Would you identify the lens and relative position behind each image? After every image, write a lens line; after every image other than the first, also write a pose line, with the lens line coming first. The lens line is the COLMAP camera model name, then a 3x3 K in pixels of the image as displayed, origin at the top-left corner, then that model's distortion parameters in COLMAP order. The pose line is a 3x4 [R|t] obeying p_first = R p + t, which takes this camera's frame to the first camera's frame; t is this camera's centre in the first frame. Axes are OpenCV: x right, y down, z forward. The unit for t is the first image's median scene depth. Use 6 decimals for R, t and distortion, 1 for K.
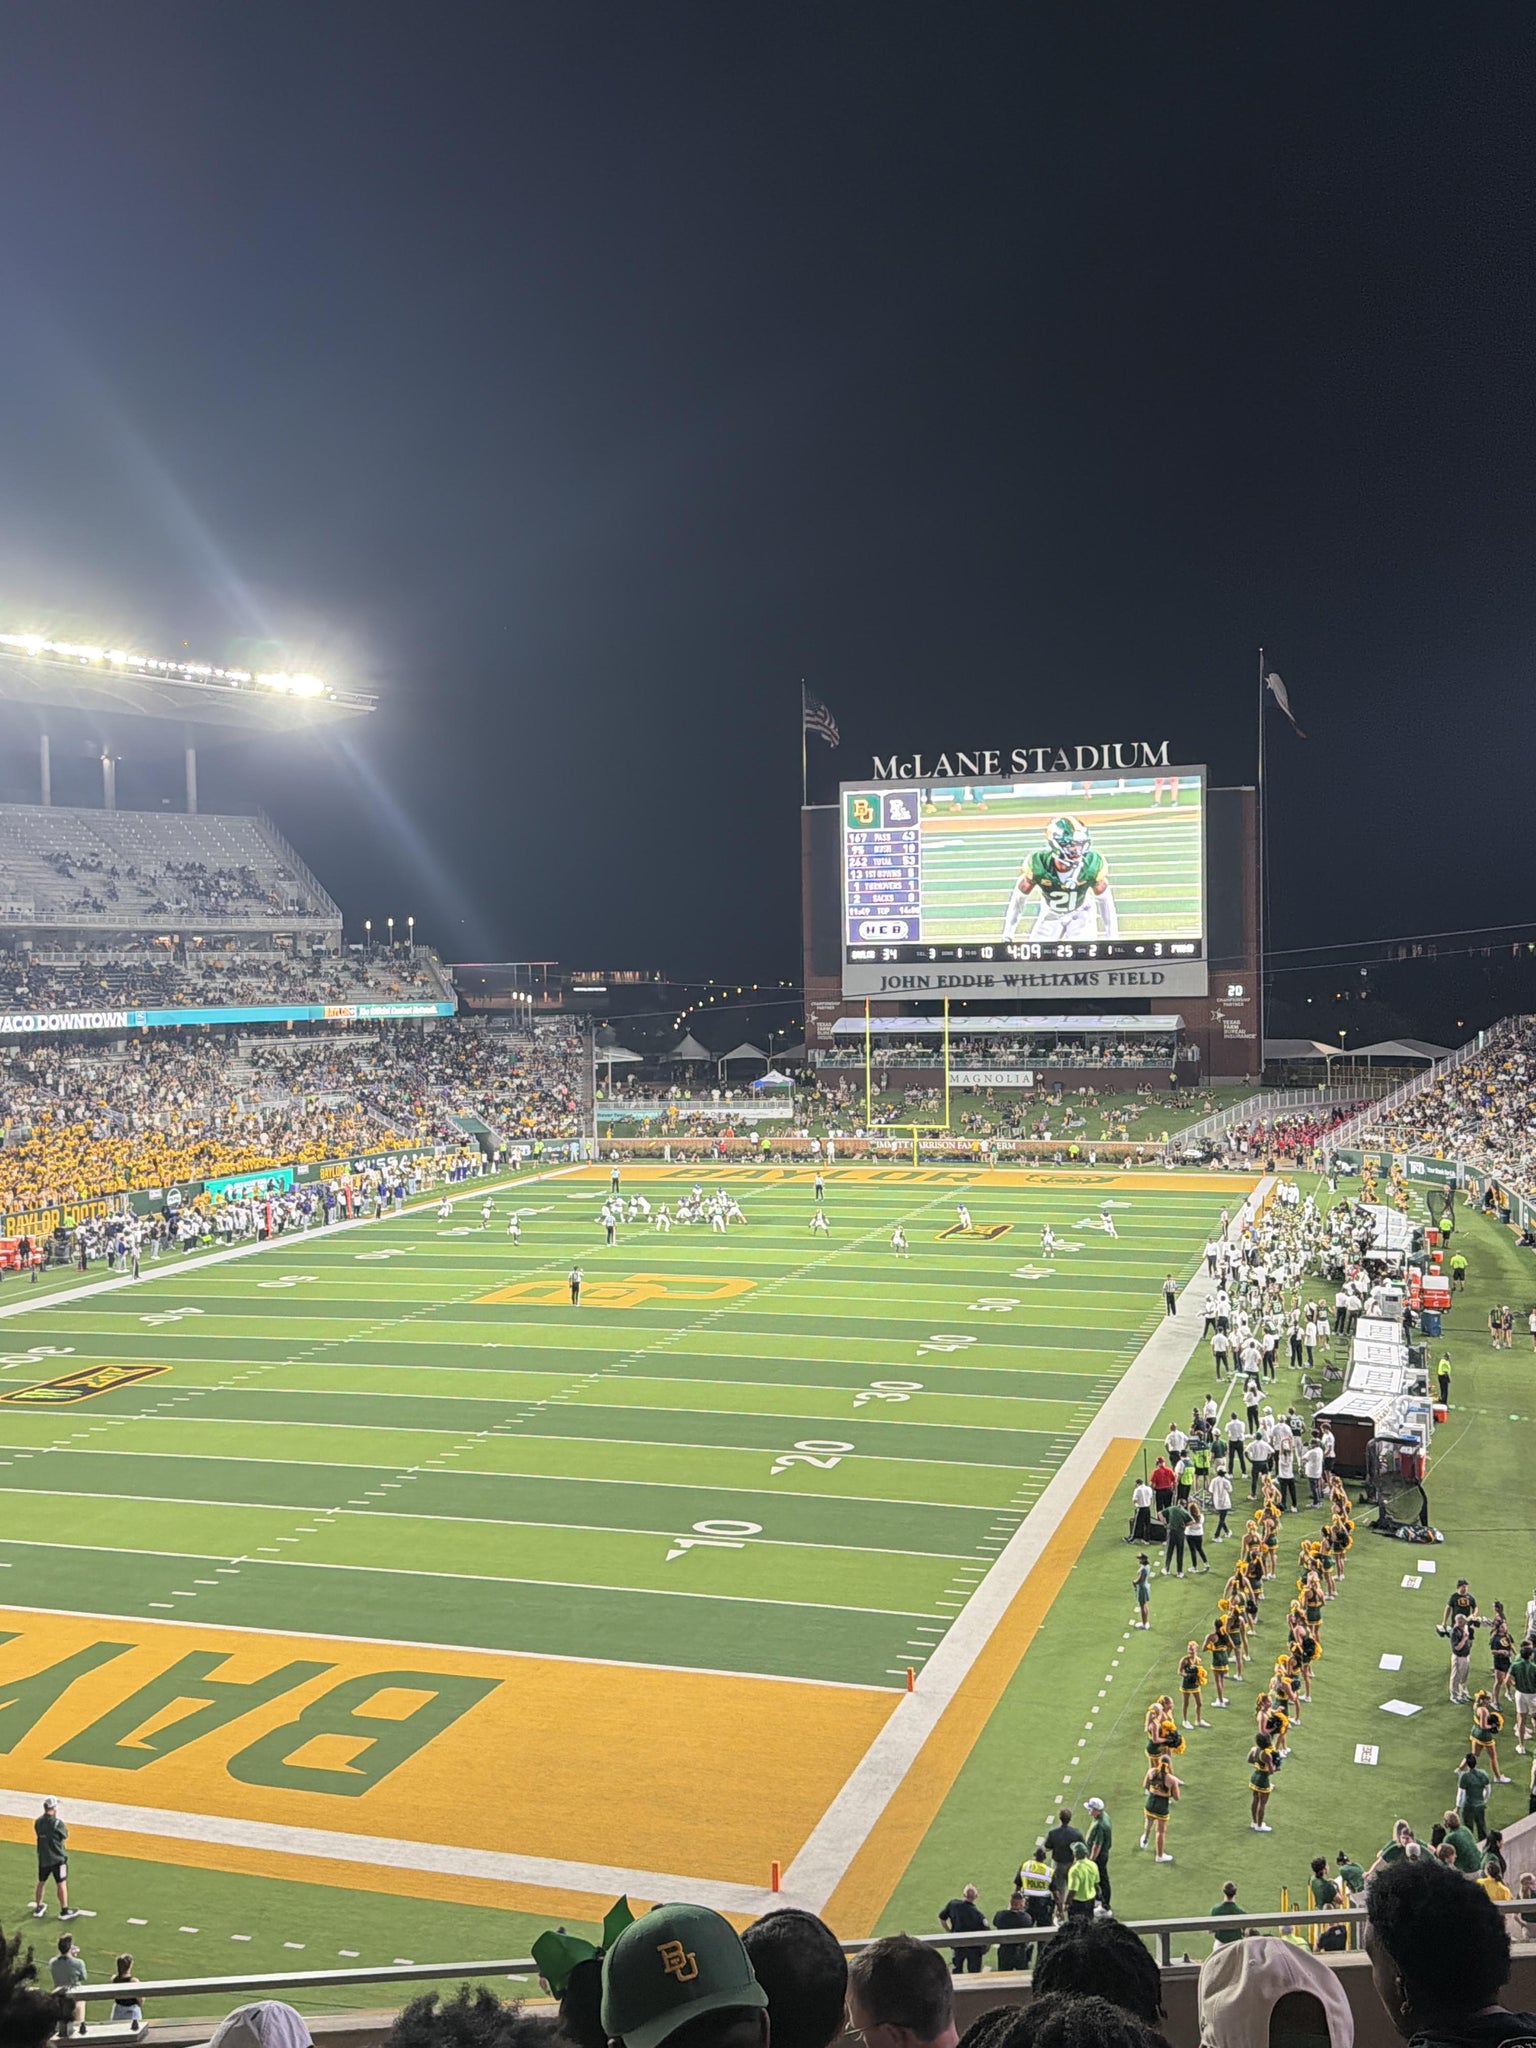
lens RADIAL K [[1836.6, 0, 770.1], [0, 1836.6, 1090.1], [0, 0, 1]] dist [0.181497, -0.415253]
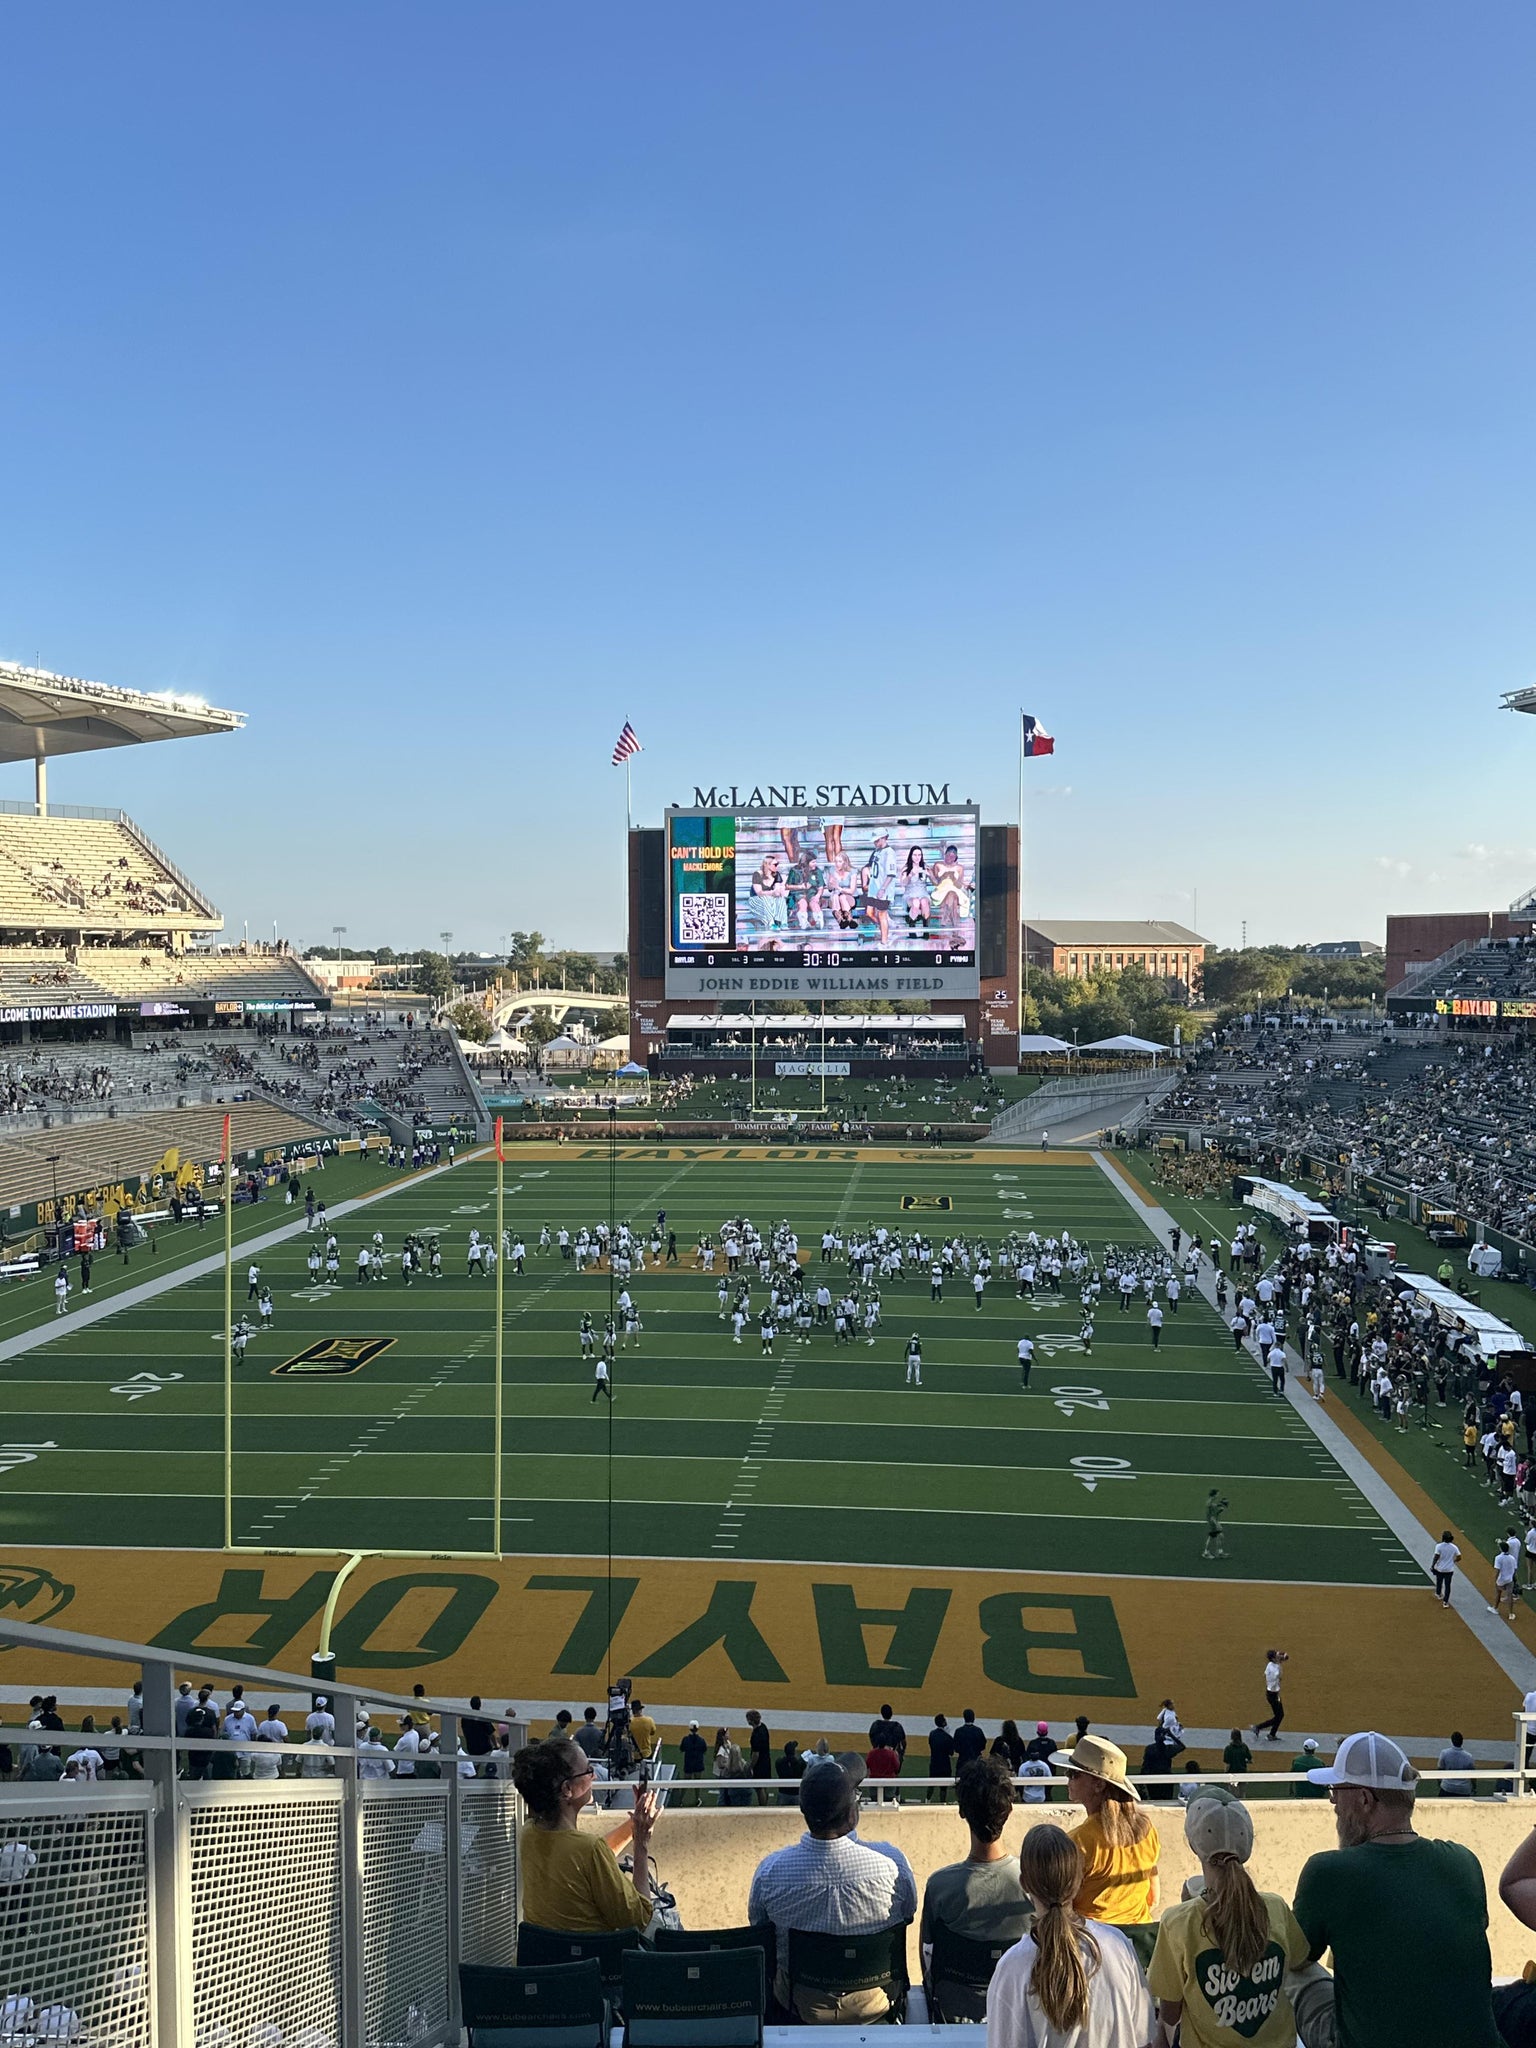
lens RADIAL K [[1622.4, 0, 768.0], [0, 1622.4, 1024.0], [0, 0, 1]] dist [0.036974, -0.006879]
pose [[0.985307, 0.004402, 0.170738, -0.183507], [0.001090, 0.999485, -0.032061, -0.004033], [-0.170791, 0.031776, 0.984795, 0.004370]]
